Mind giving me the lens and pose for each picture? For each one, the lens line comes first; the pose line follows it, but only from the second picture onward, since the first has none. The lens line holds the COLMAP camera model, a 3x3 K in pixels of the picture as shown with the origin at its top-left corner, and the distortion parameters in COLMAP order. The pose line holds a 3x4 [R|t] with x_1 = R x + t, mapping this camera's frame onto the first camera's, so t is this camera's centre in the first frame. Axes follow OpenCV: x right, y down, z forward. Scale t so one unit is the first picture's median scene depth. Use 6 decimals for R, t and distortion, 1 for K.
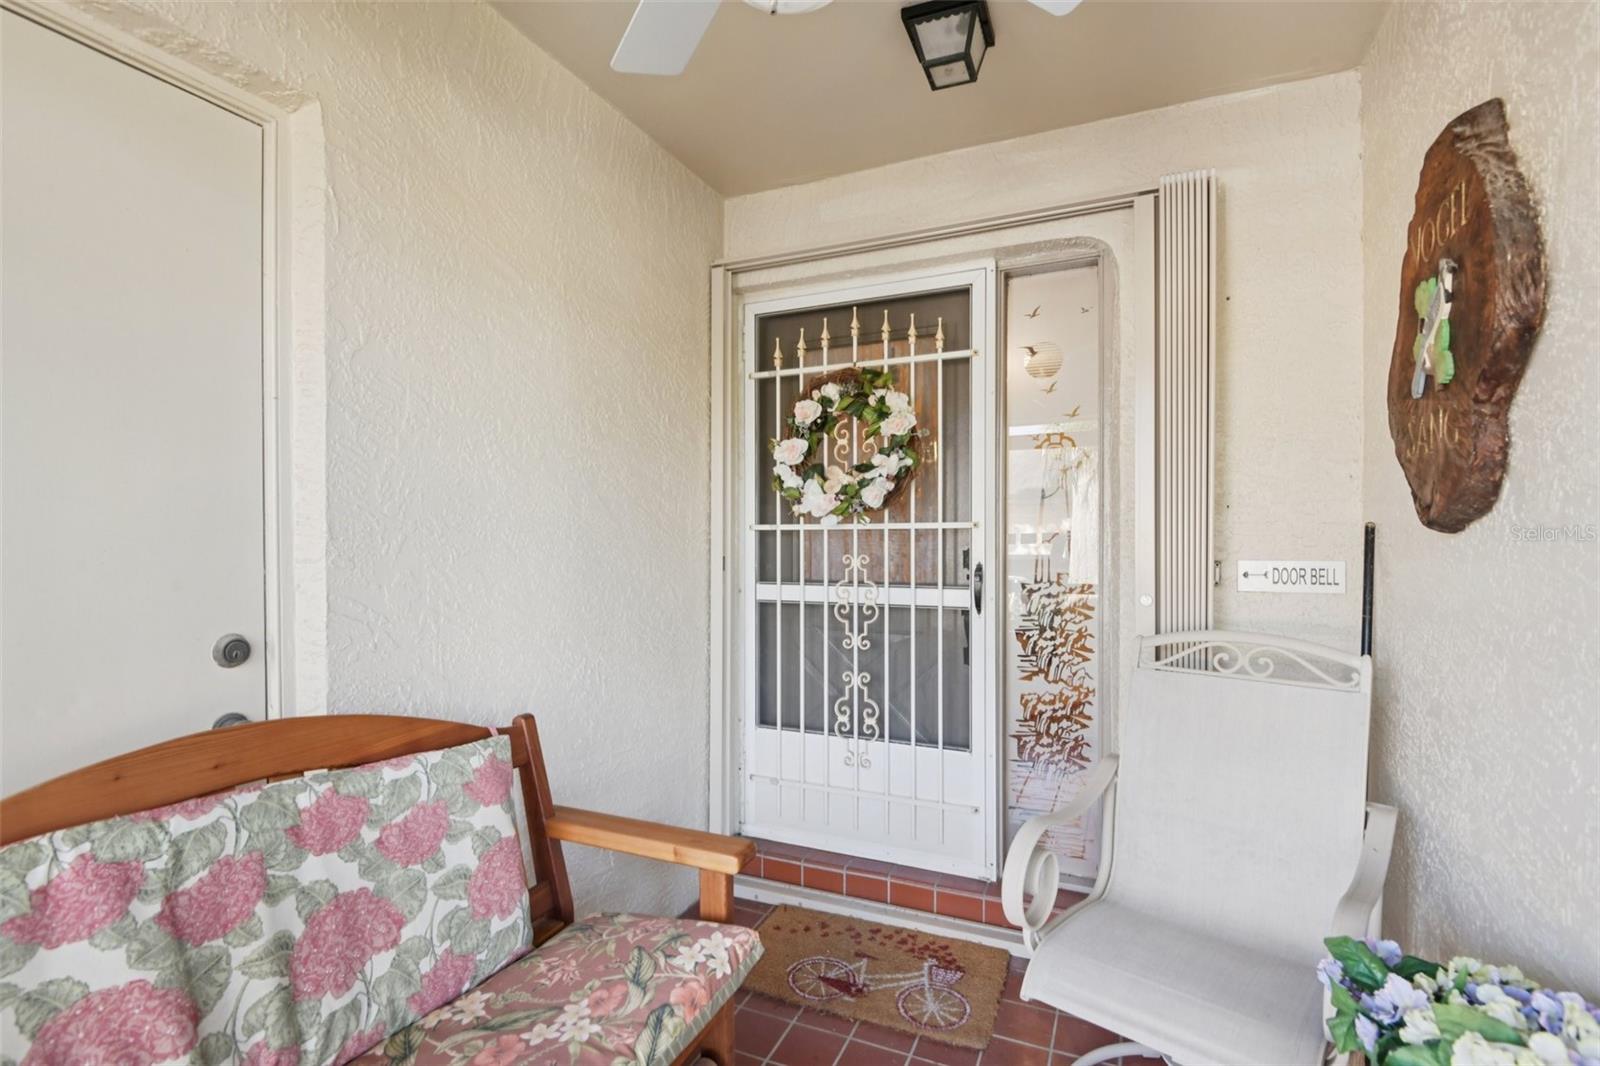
lens RADIAL K [[738.7, 0, 795.5], [0, 738.7, 540.0], [0, 0, 1]] dist [0.013802, -0.018953]
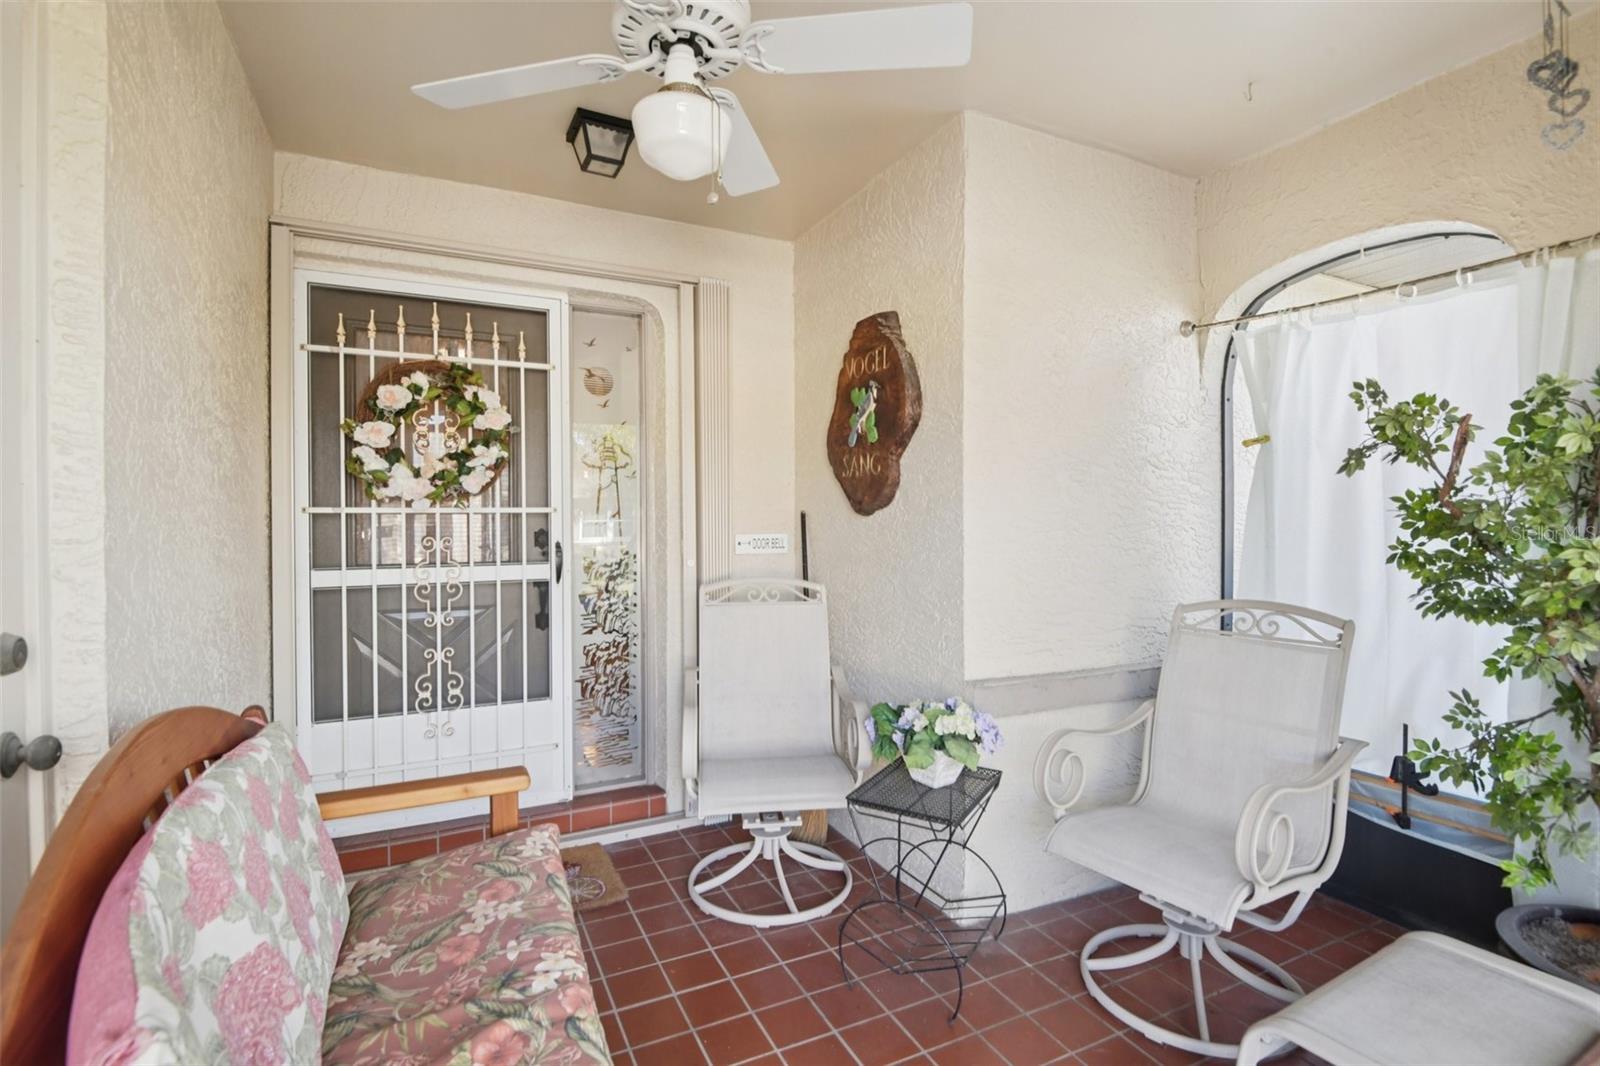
lens RADIAL K [[738.5, 0, 802.8], [0, 738.5, 526.5], [0, 0, 1]] dist [0.007730, -0.018792]
pose [[0.639851, -0.005473, 0.768479, -0.420328], [0.008704, 0.999962, -0.000126, 0.010264], [-0.768449, 0.006770, 0.639875, -0.082373]]
